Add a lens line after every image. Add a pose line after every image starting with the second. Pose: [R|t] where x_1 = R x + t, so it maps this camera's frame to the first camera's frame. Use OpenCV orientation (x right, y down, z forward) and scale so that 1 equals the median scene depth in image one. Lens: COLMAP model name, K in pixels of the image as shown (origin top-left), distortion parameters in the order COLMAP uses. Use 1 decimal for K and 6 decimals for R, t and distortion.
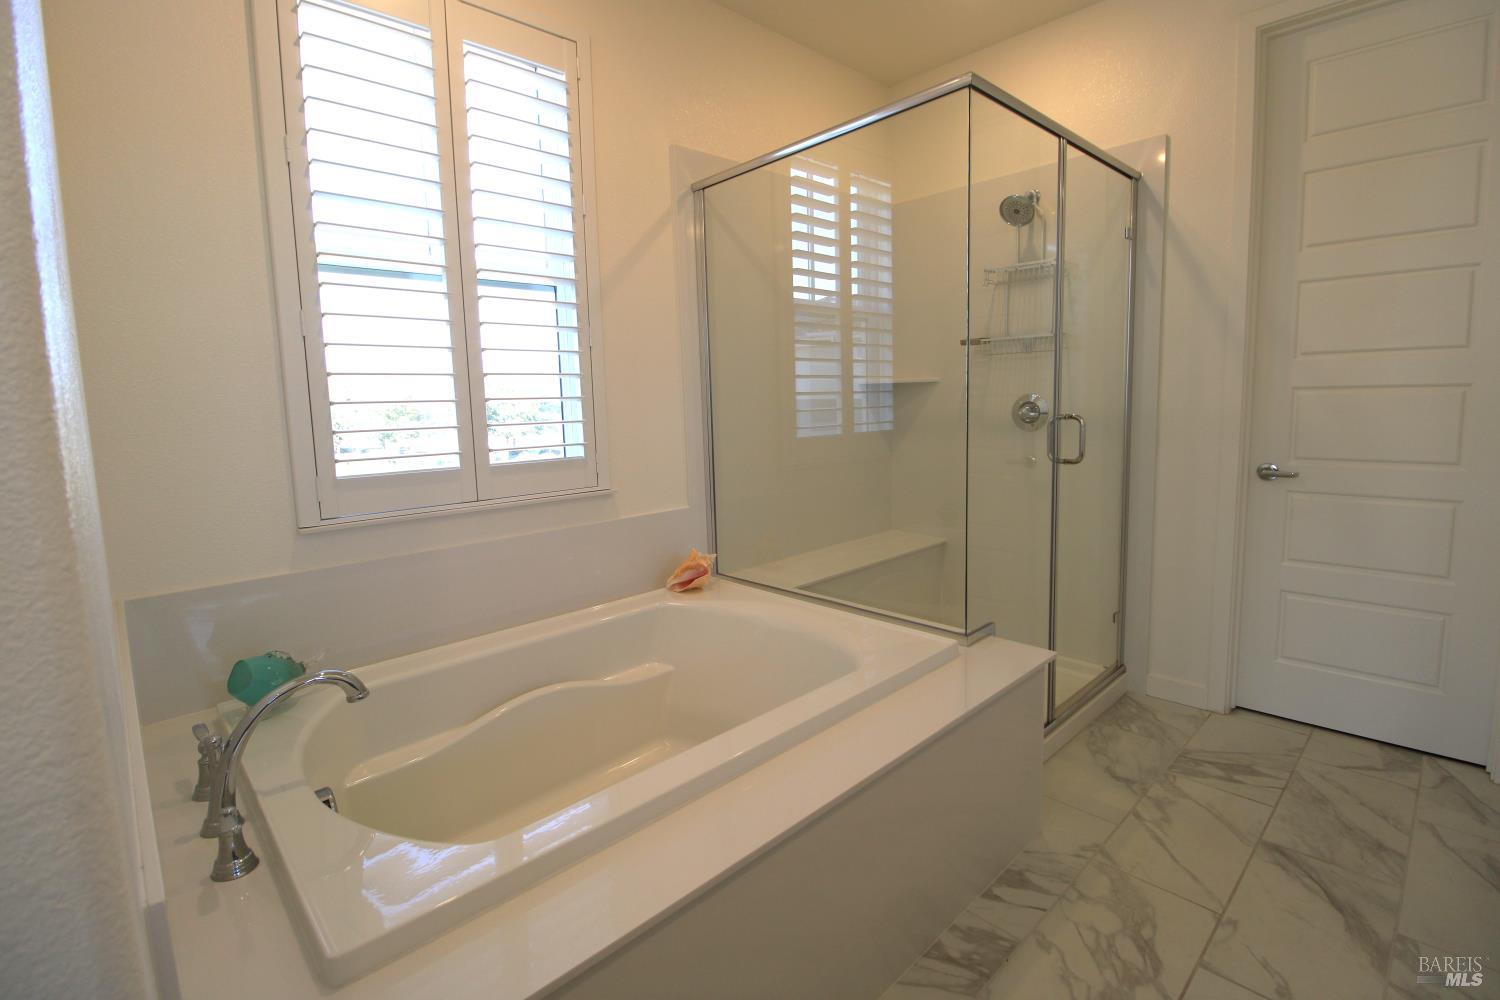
lens RADIAL K [[694.5, 0, 749.7], [0, 694.5, 478.4], [0, 0, 1]] dist [-0.003788, -0.009278]
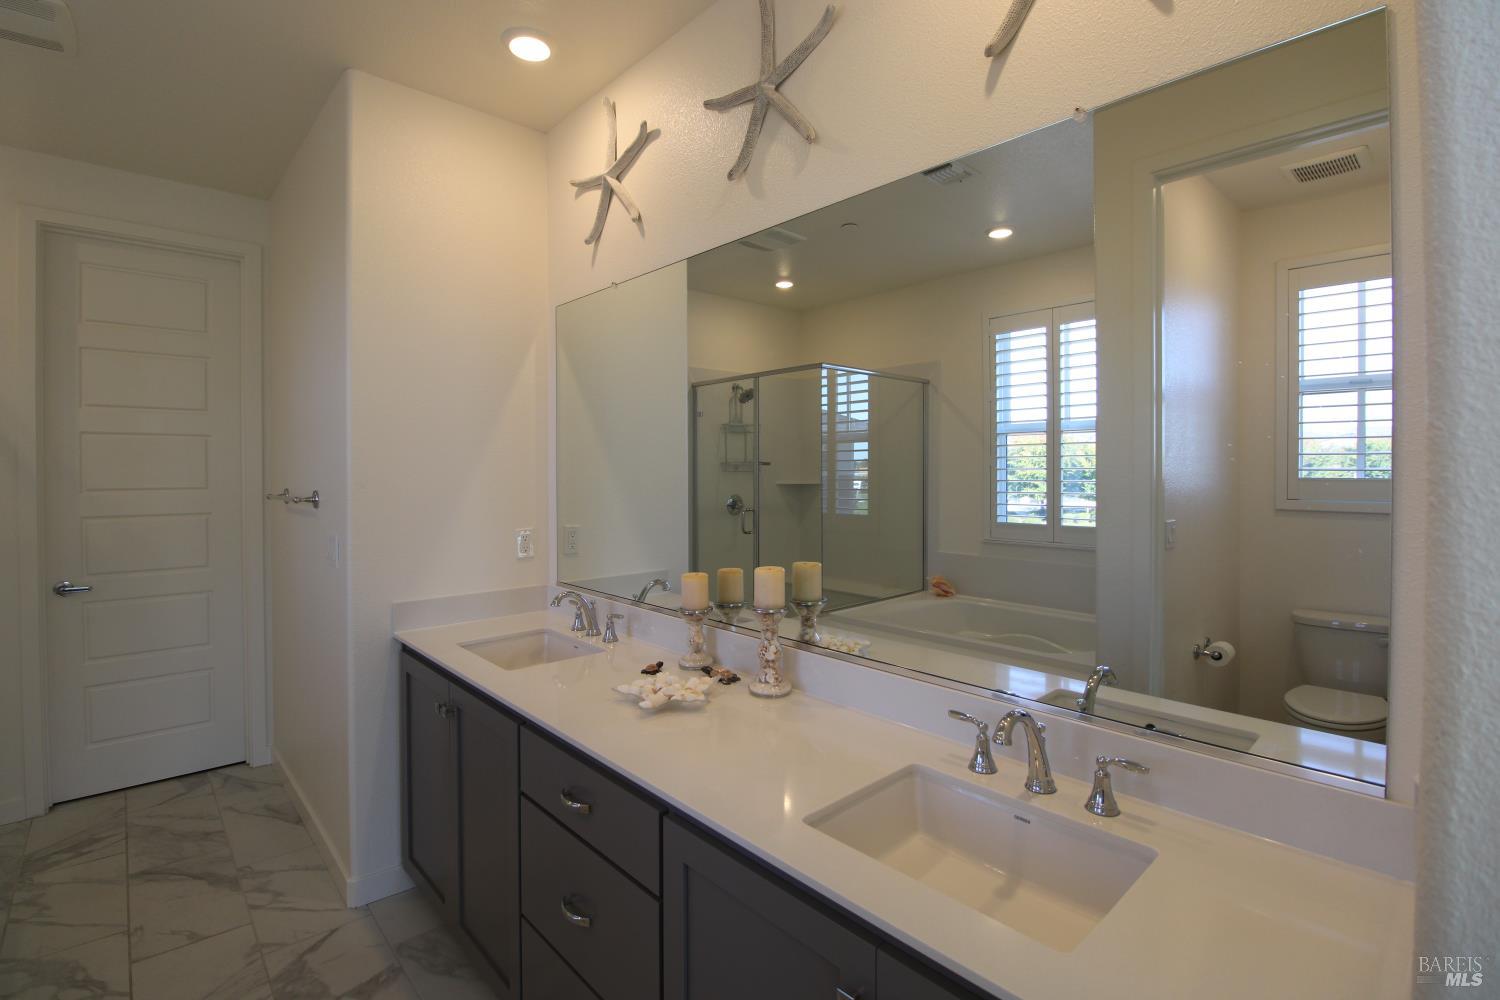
lens RADIAL K [[690.4, 0, 757.8], [0, 690.4, 481.0], [0, 0, 1]] dist [-0.001825, -0.010036]
pose [[0.008019, 0.017723, 0.999811, -0.476080], [0.115229, 0.993166, -0.018530, -0.041851], [-0.993307, 0.115355, 0.005922, -0.233556]]
